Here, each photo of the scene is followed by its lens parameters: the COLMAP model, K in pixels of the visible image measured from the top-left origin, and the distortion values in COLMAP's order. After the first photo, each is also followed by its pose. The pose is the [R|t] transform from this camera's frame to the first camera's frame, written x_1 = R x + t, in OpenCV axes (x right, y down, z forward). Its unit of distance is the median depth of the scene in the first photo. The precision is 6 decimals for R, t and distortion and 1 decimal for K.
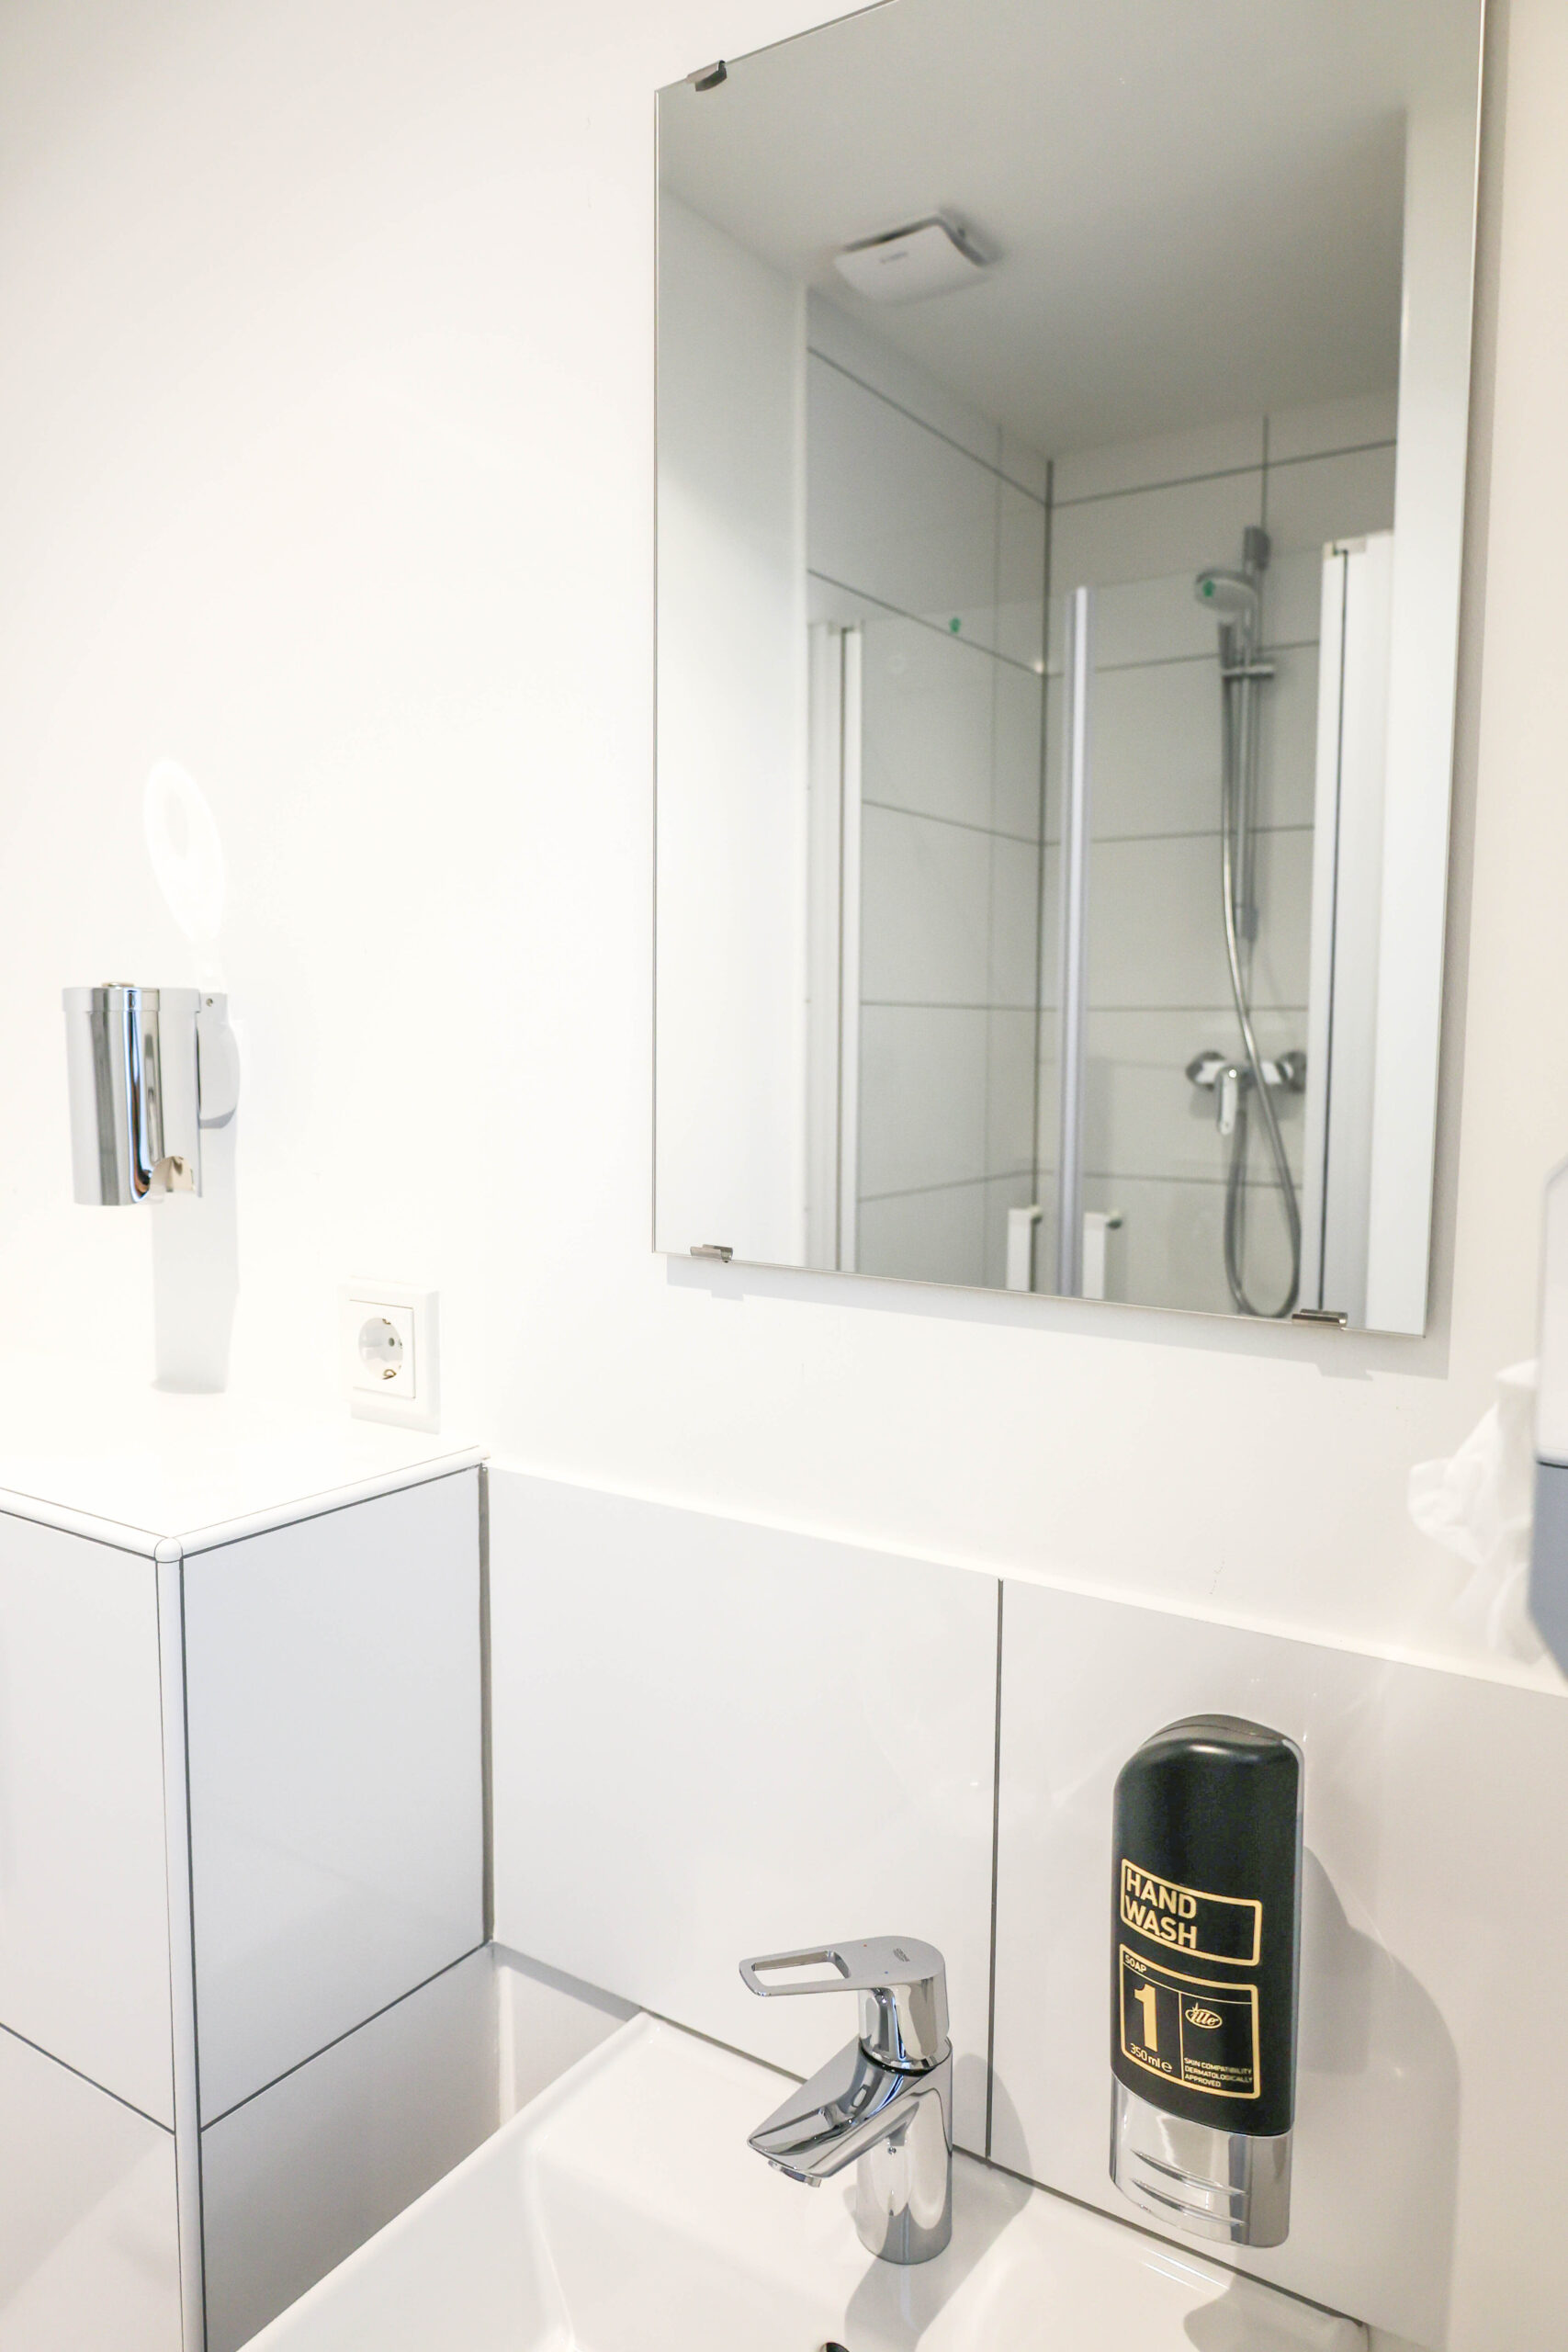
lens RADIAL K [[1596.4, 0, 790.6], [0, 1596.4, 1174.8], [0, 0, 1]] dist [-0.005602, 0.004437]
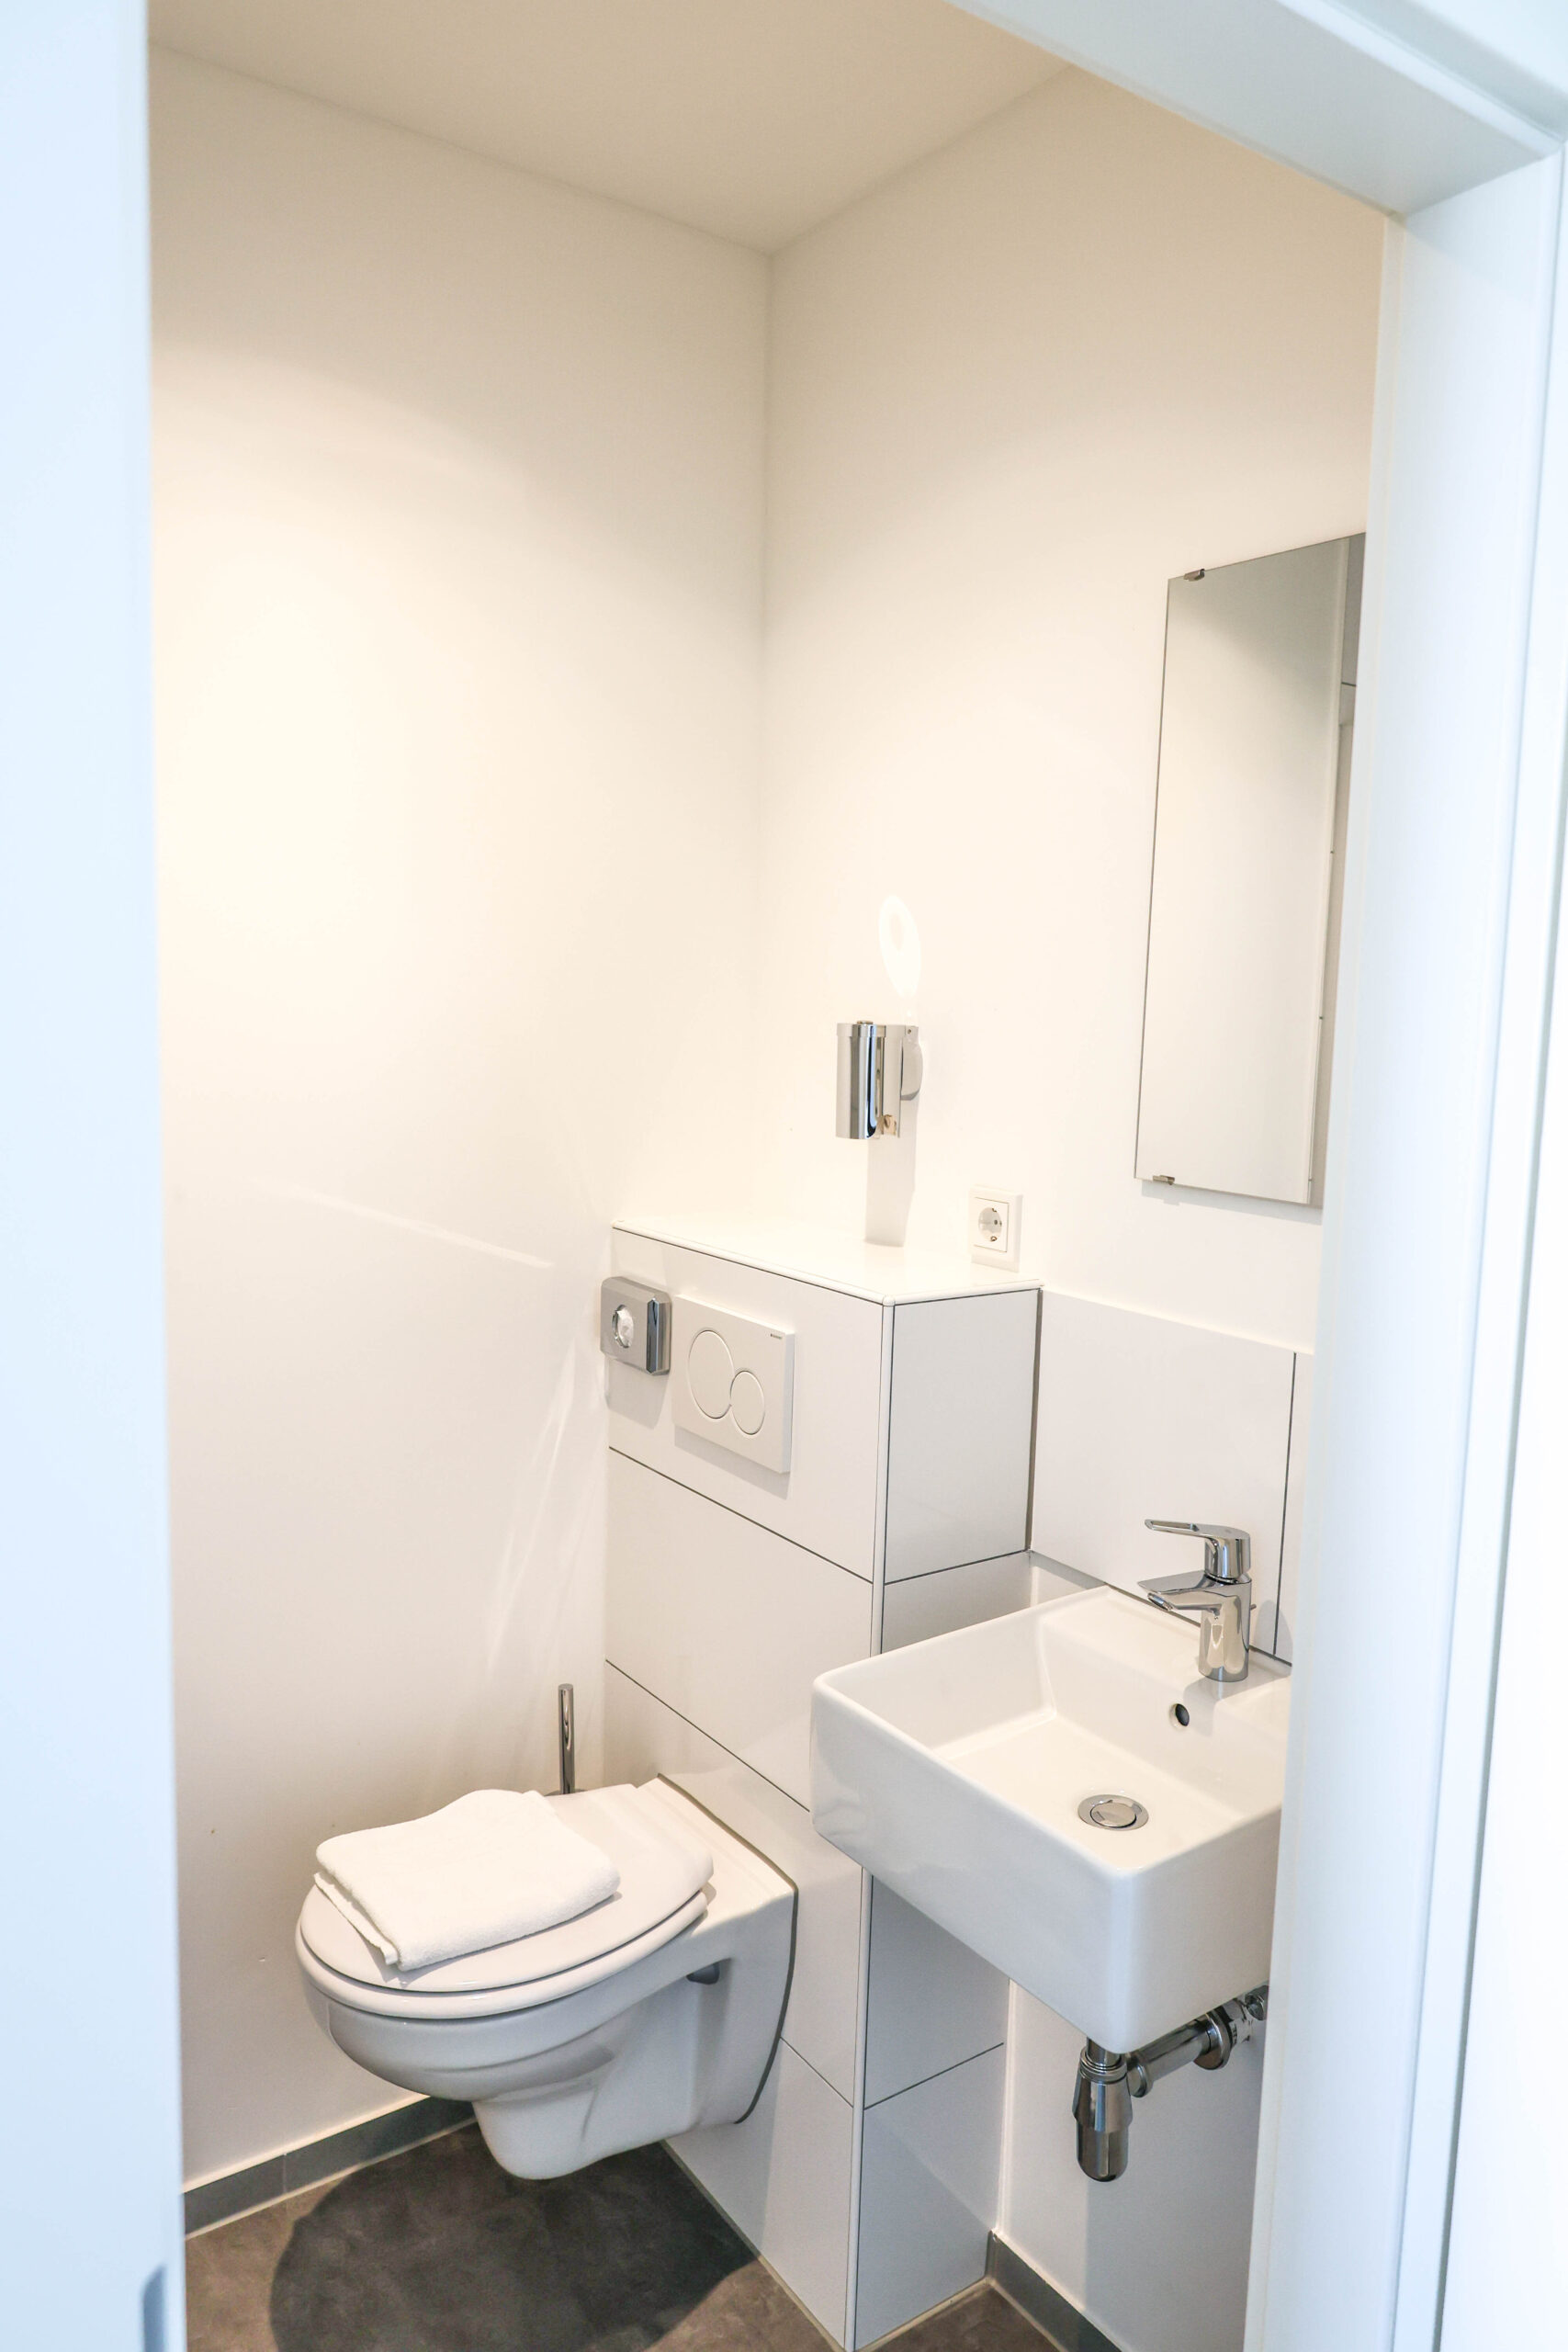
lens RADIAL K [[1596.4, 0, 791.9], [0, 1596.4, 1166.4], [0, 0, 1]] dist [-0.005602, 0.004437]
pose [[0.930528, 0.061614, -0.361000, 0.195273], [-0.056798, 0.998098, 0.023946, 0.010865], [0.361789, -0.001778, 0.932258, -0.817534]]
